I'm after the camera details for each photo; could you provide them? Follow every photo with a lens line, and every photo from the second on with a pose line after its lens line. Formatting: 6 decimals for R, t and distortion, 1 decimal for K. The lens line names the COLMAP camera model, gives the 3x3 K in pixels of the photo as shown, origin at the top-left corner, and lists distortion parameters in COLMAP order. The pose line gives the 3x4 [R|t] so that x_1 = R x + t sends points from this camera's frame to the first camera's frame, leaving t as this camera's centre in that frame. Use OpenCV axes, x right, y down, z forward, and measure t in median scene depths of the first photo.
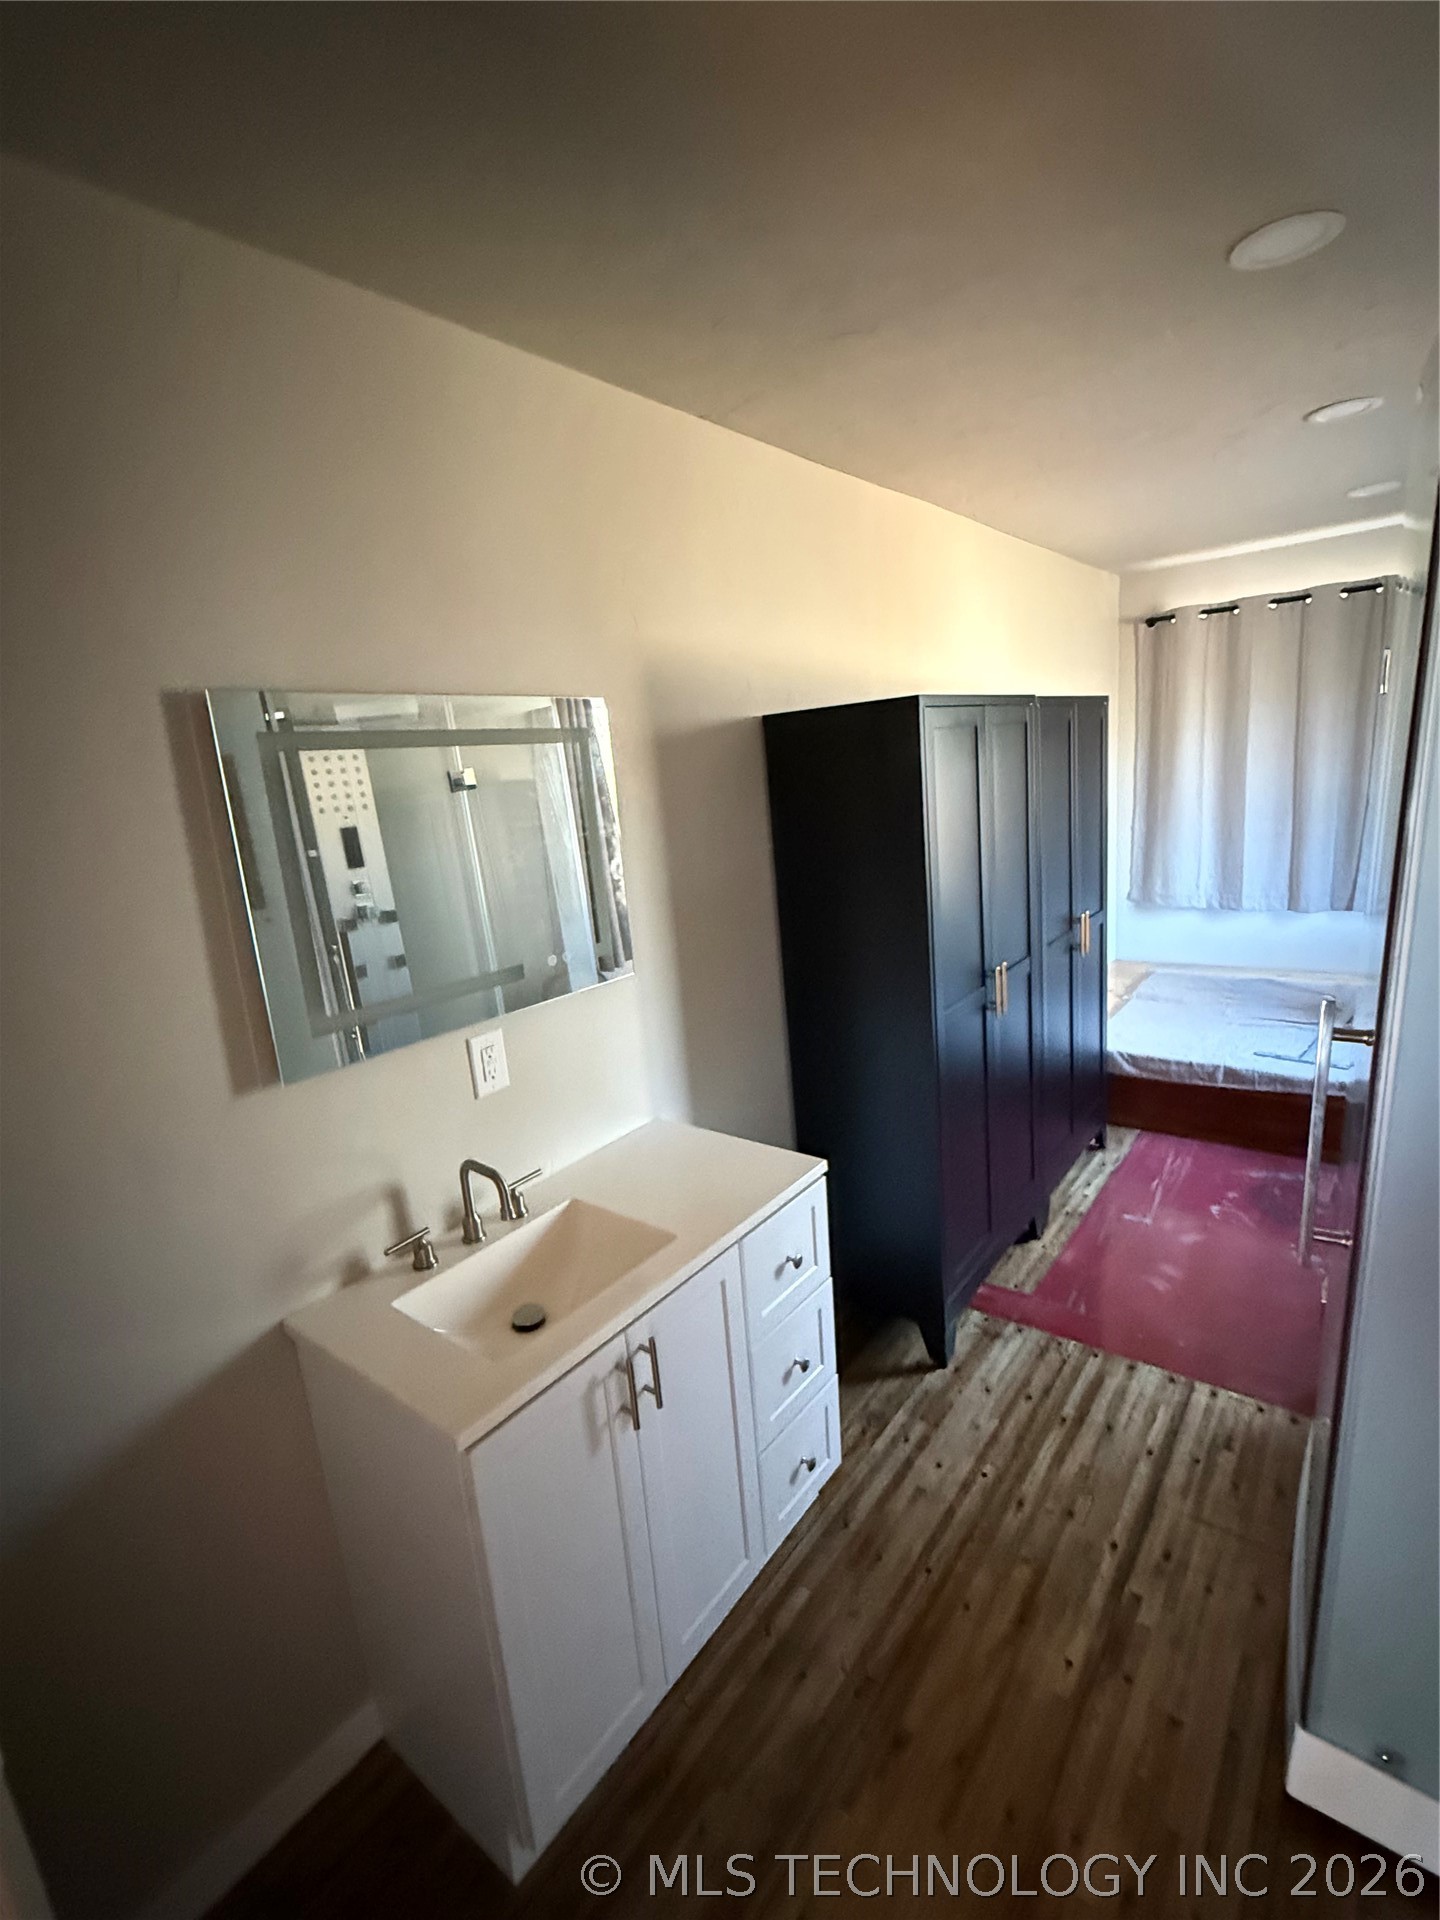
lens RADIAL K [[883.6, 0, 721.4], [0, 883.6, 962.9], [0, 0, 1]] dist [-0.001598, -0.000180]
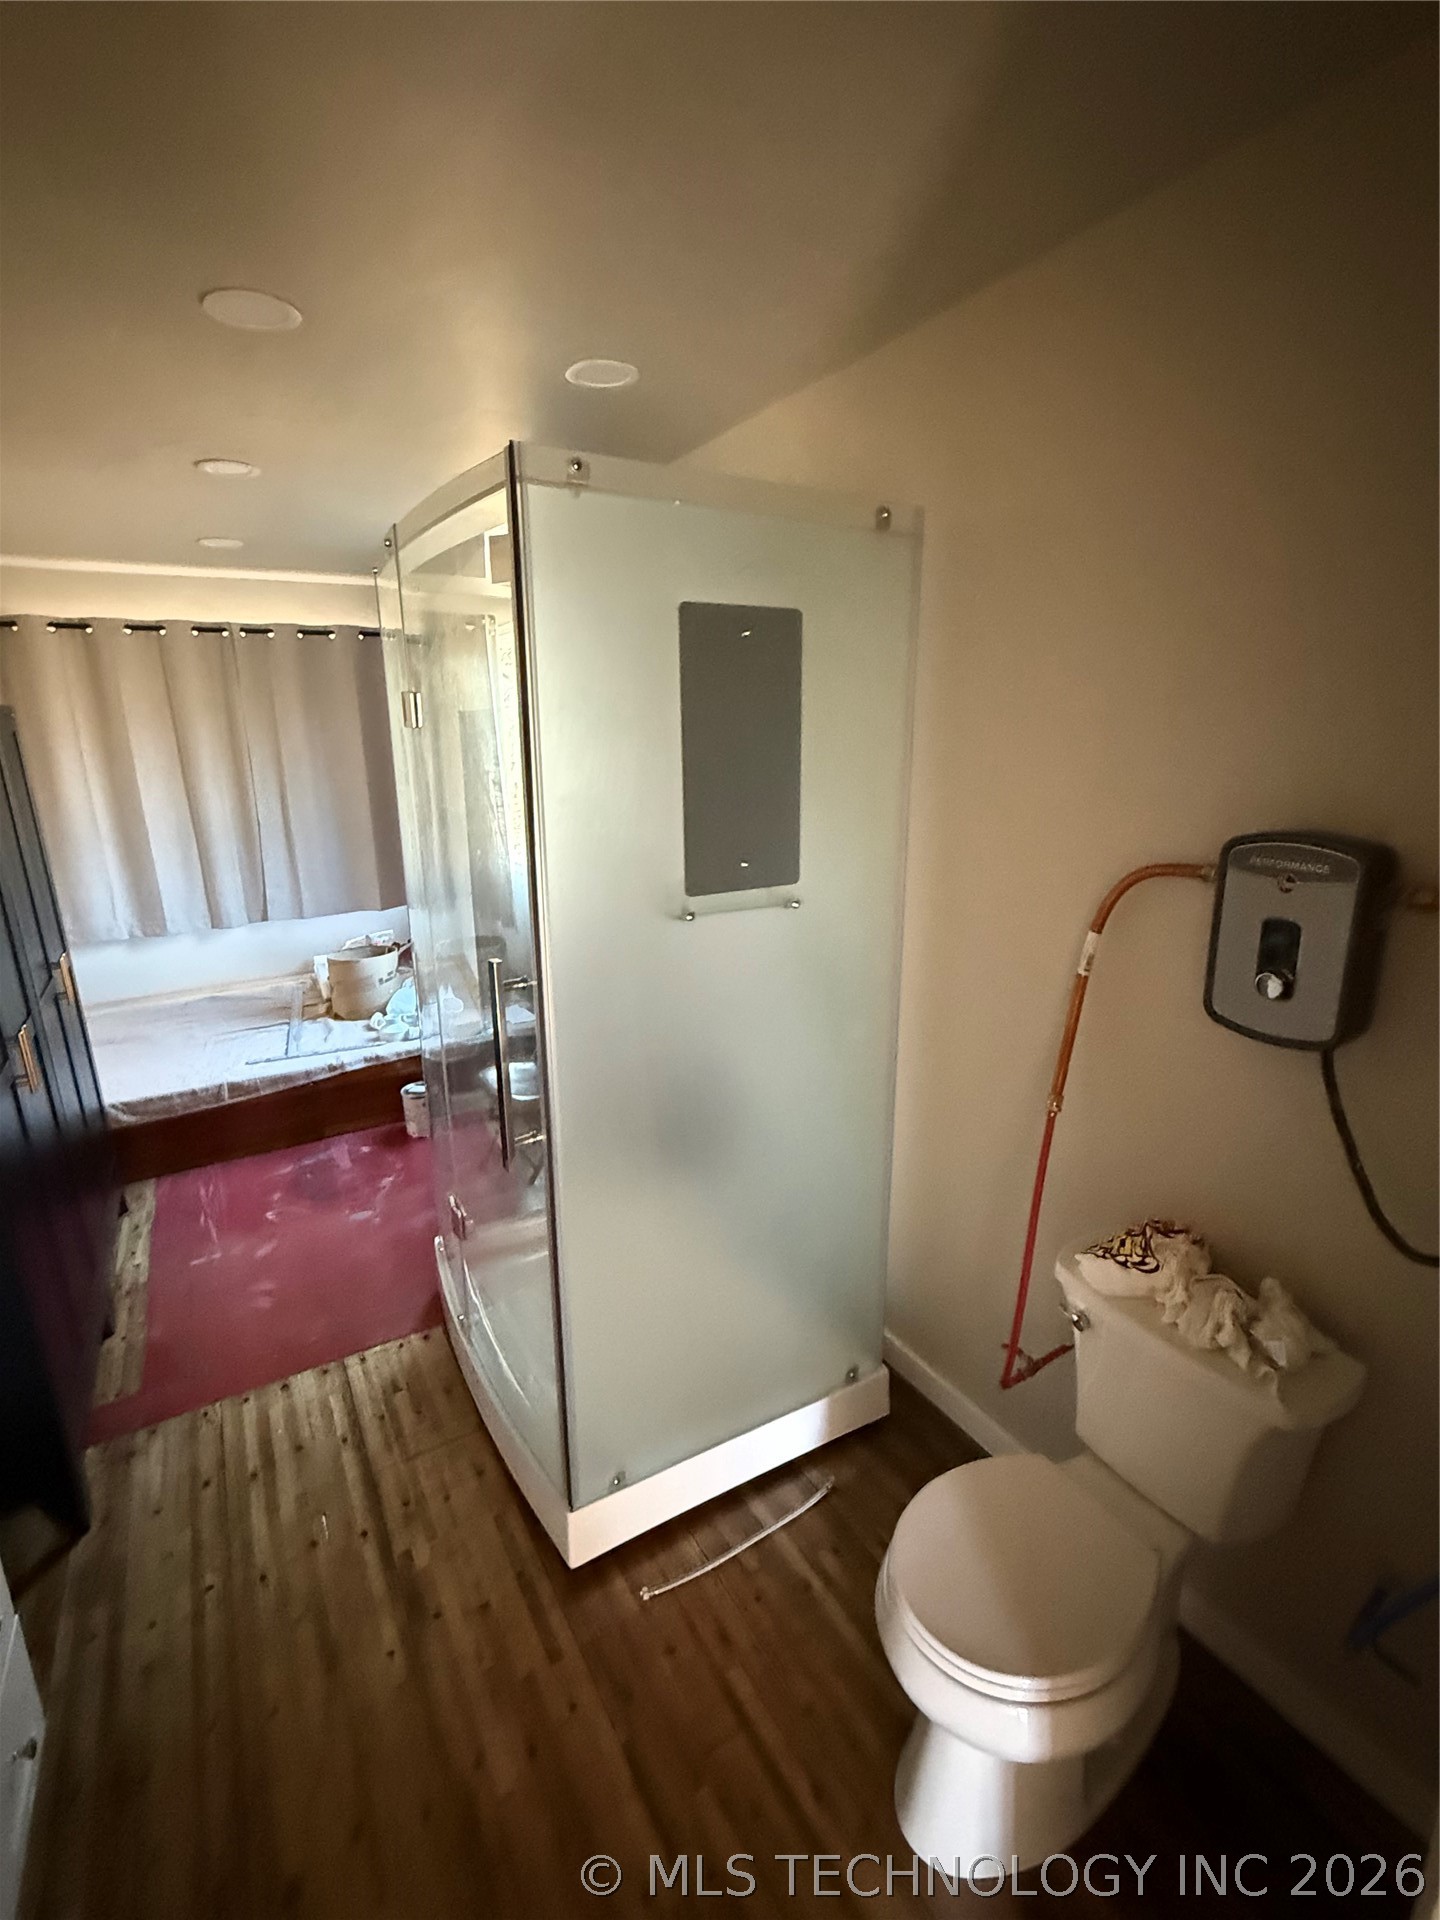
lens RADIAL K [[883.6, 0, 721.4], [0, 883.6, 962.9], [0, 0, 1]] dist [-0.001598, -0.000180]
pose [[0.371860, -0.169097, 0.912758, -0.137460], [0.198200, 0.975058, 0.099891, -0.007517], [-0.906883, 0.143763, 0.396100, 0.068428]]
